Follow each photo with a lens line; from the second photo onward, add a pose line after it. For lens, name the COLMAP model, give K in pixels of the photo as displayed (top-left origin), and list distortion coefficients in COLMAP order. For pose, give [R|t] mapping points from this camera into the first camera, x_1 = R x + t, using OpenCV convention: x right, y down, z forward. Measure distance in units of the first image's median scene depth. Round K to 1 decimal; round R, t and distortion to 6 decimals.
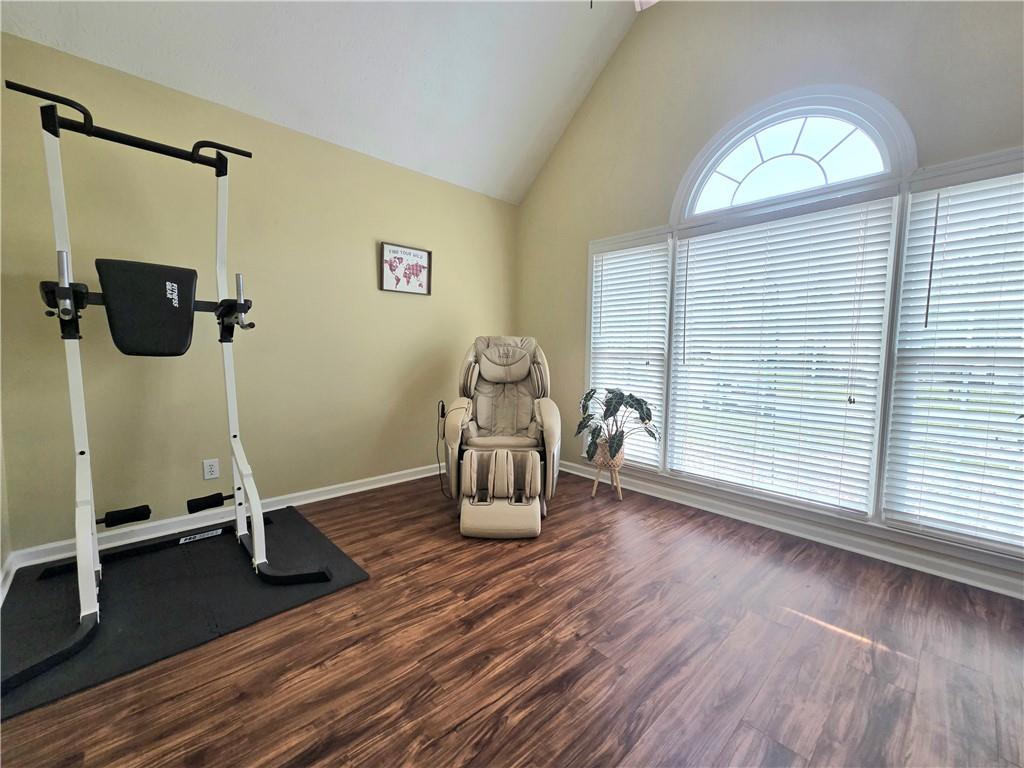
lens RADIAL K [[425.3, 0, 509.1], [0, 425.3, 380.0], [0, 0, 1]] dist [-0.003235, 0.000042]
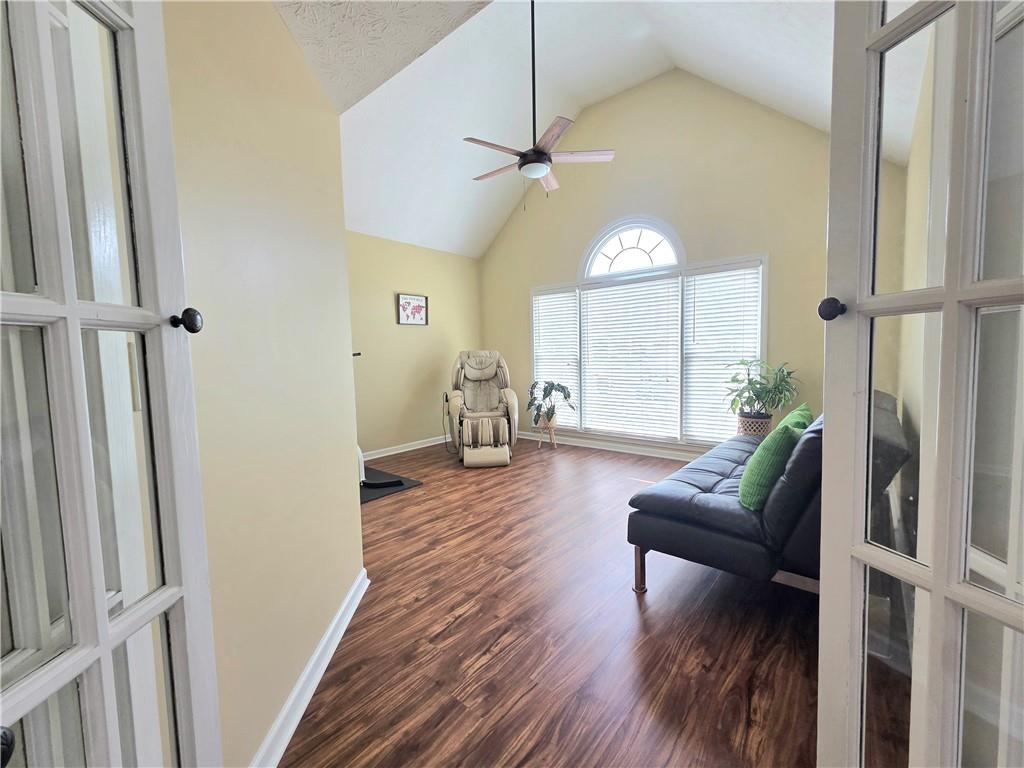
lens RADIAL K [[418.6, 0, 510.8], [0, 418.6, 381.3], [0, 0, 1]] dist [0.002527, 0.000291]
pose [[0.991716, -0.044243, 0.120587, -0.097514], [0.044795, 0.998994, -0.001866, 0.019380], [-0.120384, 0.007252, 0.992701, -0.616060]]
